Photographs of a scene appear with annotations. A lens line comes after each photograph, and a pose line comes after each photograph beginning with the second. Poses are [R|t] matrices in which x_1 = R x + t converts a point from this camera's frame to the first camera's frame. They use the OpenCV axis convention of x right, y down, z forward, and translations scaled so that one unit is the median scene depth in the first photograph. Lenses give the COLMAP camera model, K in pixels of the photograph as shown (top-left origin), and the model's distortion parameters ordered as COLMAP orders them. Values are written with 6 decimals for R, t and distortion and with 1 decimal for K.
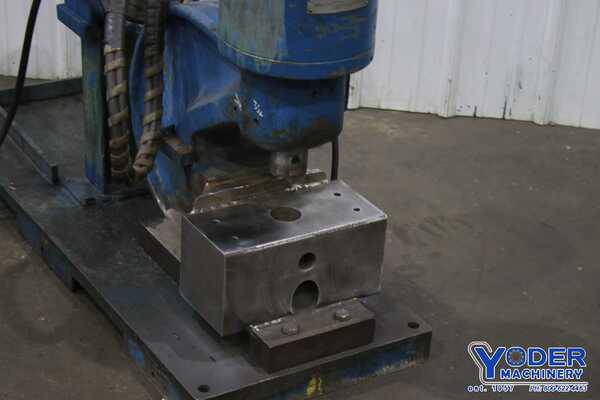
lens RADIAL K [[1459.9, 0, 300.0], [0, 1459.9, 200.0], [0, 0, 1]] dist [0.119584, 0.473536]
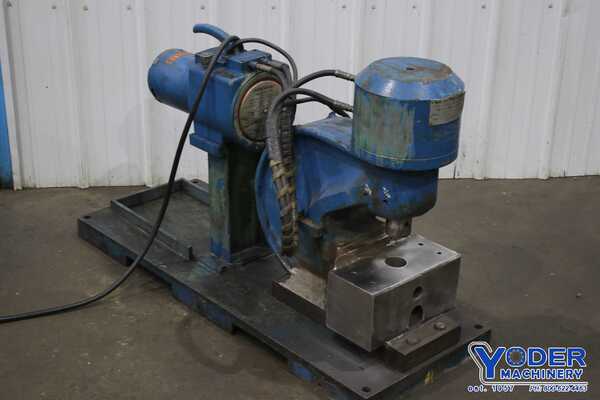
lens RADIAL K [[1032.9, 0, 300.0], [0, 1032.9, 200.0], [0, 0, 1]] dist [0.006493, 0.016400]
pose [[0.980549, -0.110681, 0.162090, -0.259399], [0.116205, 0.992911, -0.024977, -0.036656], [-0.158176, 0.043327, 0.986460, -0.001776]]
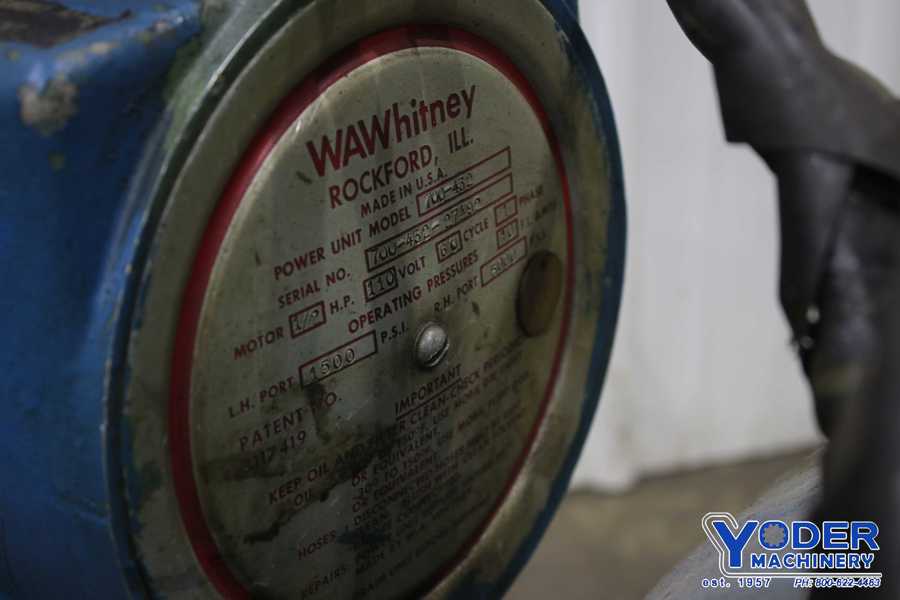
lens RADIAL K [[1615.8, 0, 450.0], [0, 1615.8, 300.0], [0, 0, 1]] dist [0.008034, 0.029873]
pose [[0.931461, -0.224165, 0.286584, -0.155471], [0.240619, 0.970346, -0.023066, -0.161505], [-0.272915, 0.090442, 0.957778, 0.905470]]
